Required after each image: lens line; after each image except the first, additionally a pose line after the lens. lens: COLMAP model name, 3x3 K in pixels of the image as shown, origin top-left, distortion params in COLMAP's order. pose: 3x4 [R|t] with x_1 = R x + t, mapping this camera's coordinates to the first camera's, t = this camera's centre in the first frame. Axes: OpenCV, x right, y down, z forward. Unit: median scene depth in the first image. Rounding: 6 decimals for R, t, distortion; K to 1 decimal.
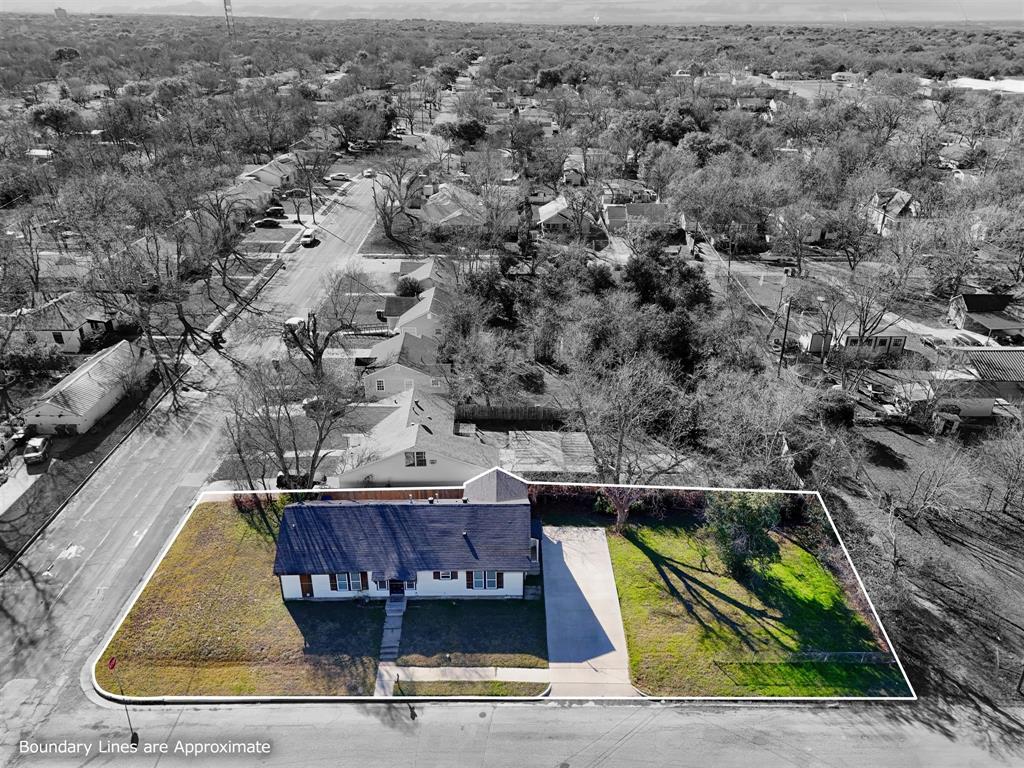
lens RADIAL K [[710.2, 0, 512.0], [0, 710.2, 384.0], [0, 0, 1]] dist [0.011474, -0.001600]
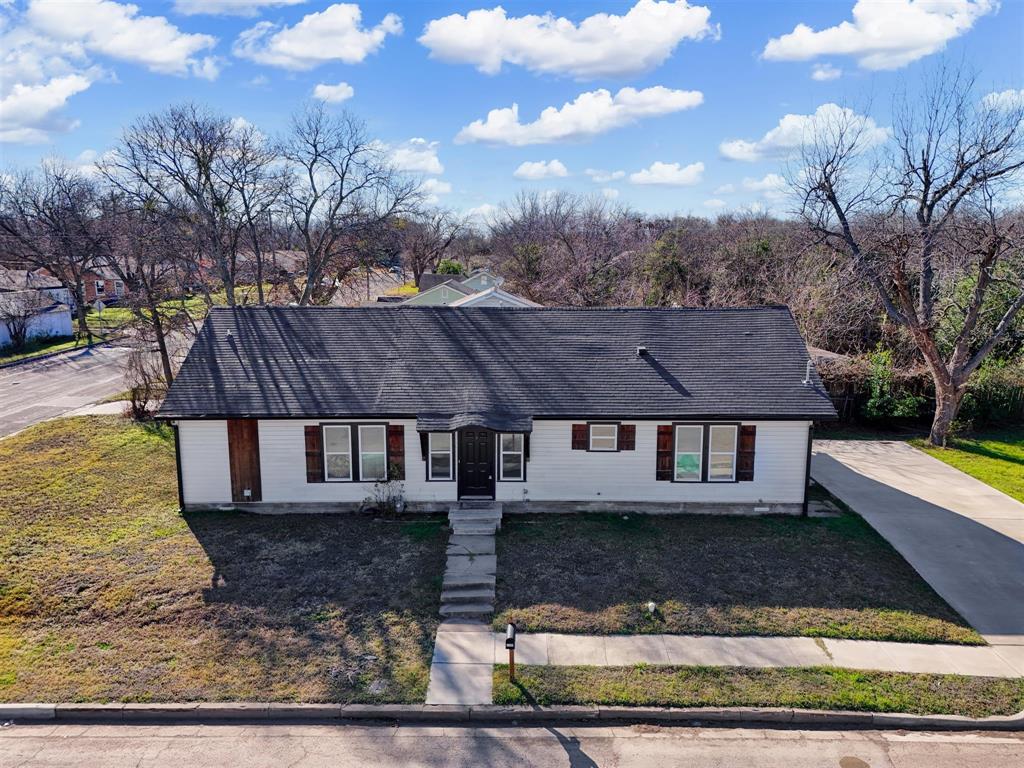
lens RADIAL K [[710.2, 0, 512.0], [0, 710.2, 384.0], [0, 0, 1]] dist [0.011474, -0.001600]
pose [[0.999609, -0.011760, -0.025373, -0.136821], [0.003846, 0.956475, -0.291790, 0.362374], [0.027700, 0.291579, 0.956146, 0.635814]]
